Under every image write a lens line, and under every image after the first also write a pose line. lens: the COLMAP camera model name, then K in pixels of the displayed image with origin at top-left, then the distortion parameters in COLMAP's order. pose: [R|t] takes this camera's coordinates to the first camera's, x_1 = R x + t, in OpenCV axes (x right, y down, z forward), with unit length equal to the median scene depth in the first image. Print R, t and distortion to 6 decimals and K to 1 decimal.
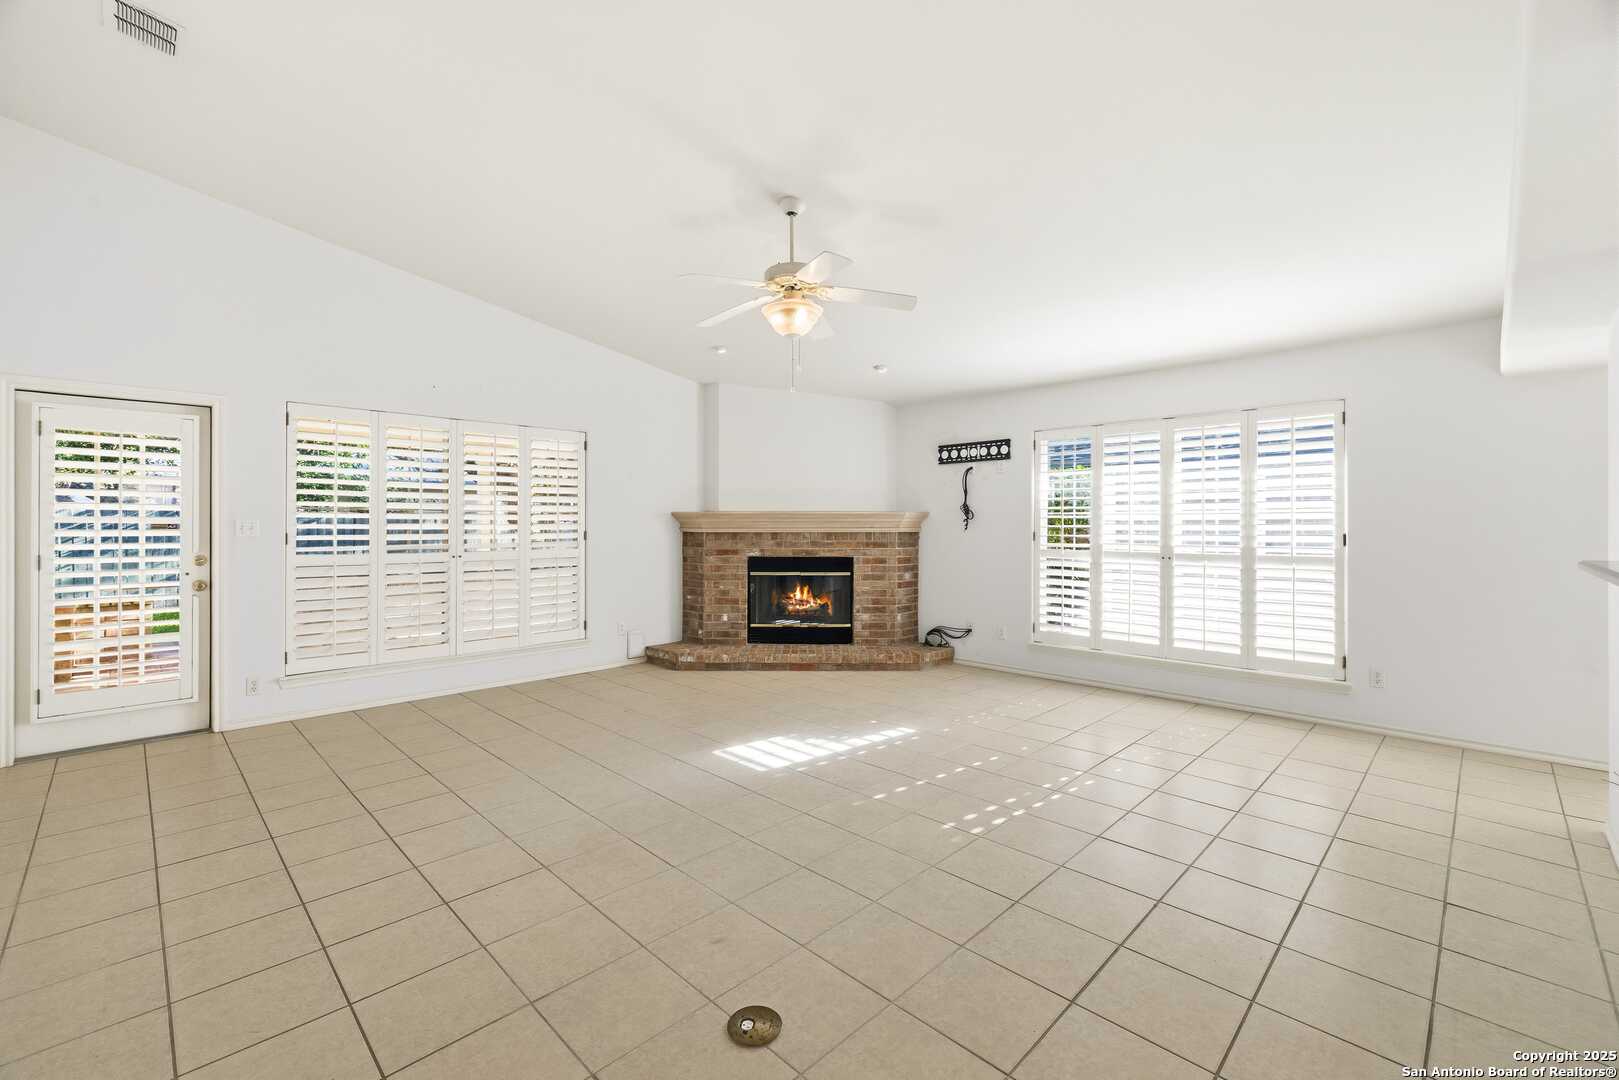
lens RADIAL K [[679.5, 0, 815.0], [0, 679.5, 519.4], [0, 0, 1]] dist [0.000048, 0.000446]
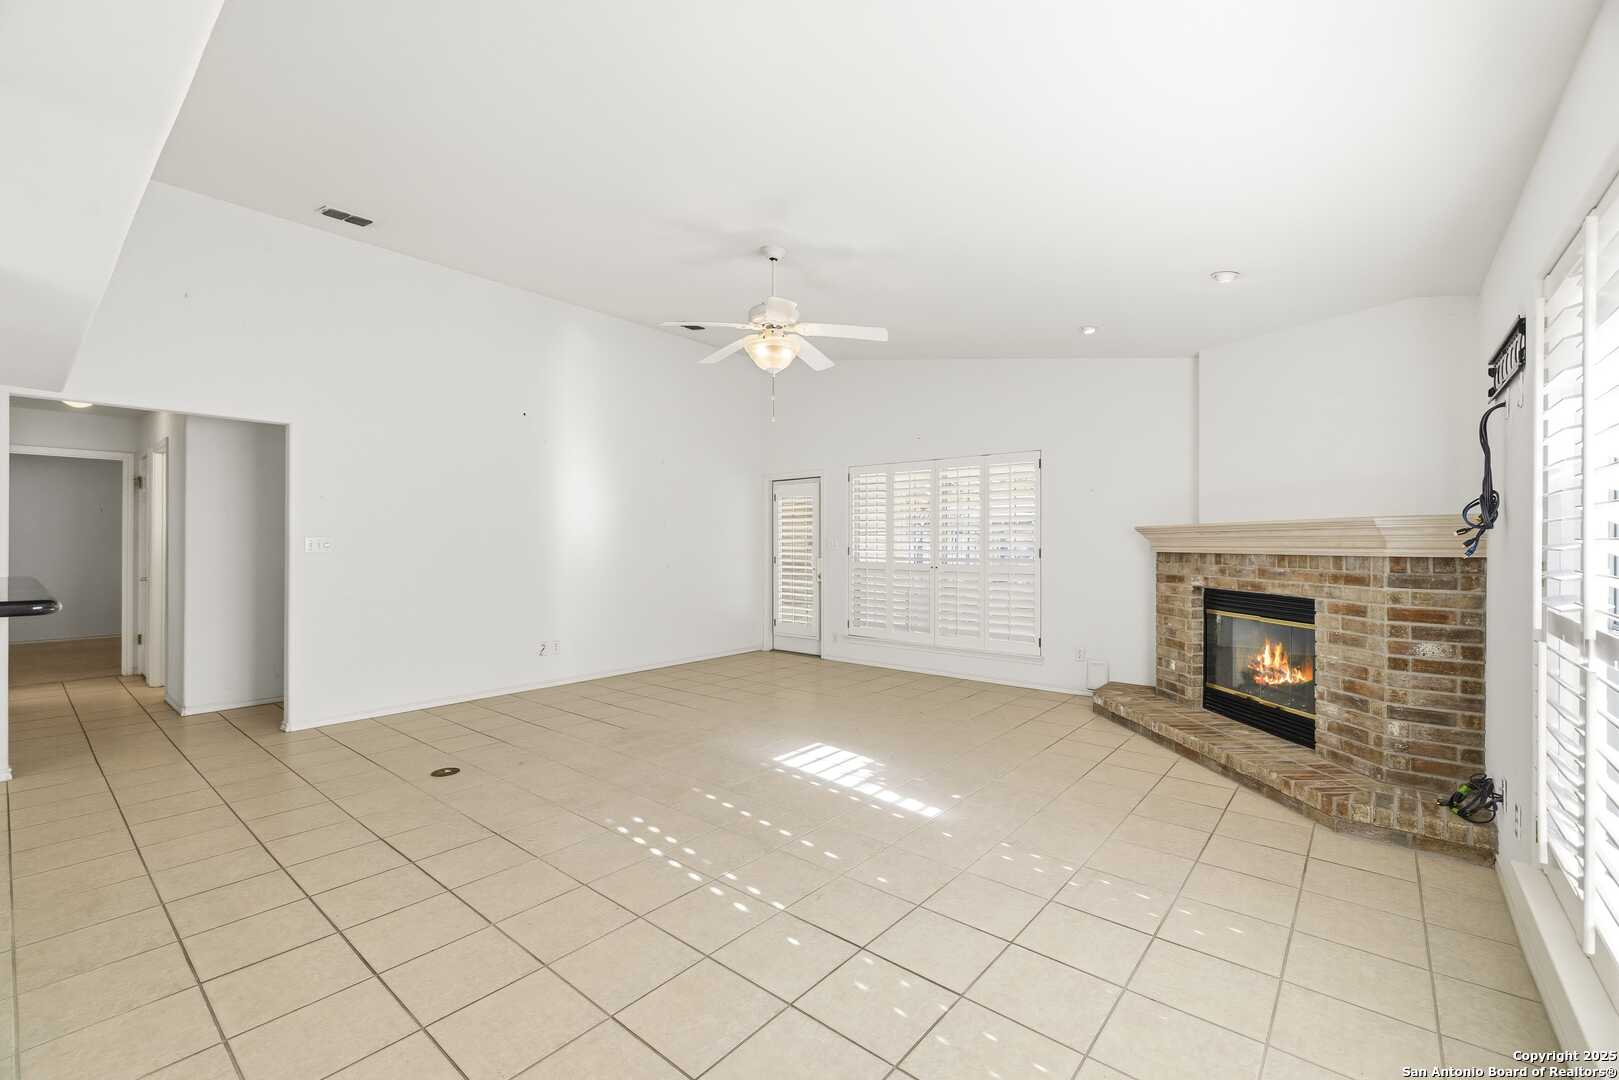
lens RADIAL K [[679.5, 0, 807.3], [0, 679.5, 544.7], [0, 0, 1]] dist [0.000048, 0.000446]
pose [[0.081638, 0.002424, -0.996659, 0.586566], [0.009388, 0.999951, 0.003201, 0.004388], [0.996618, -0.009618, 0.081612, 0.534529]]
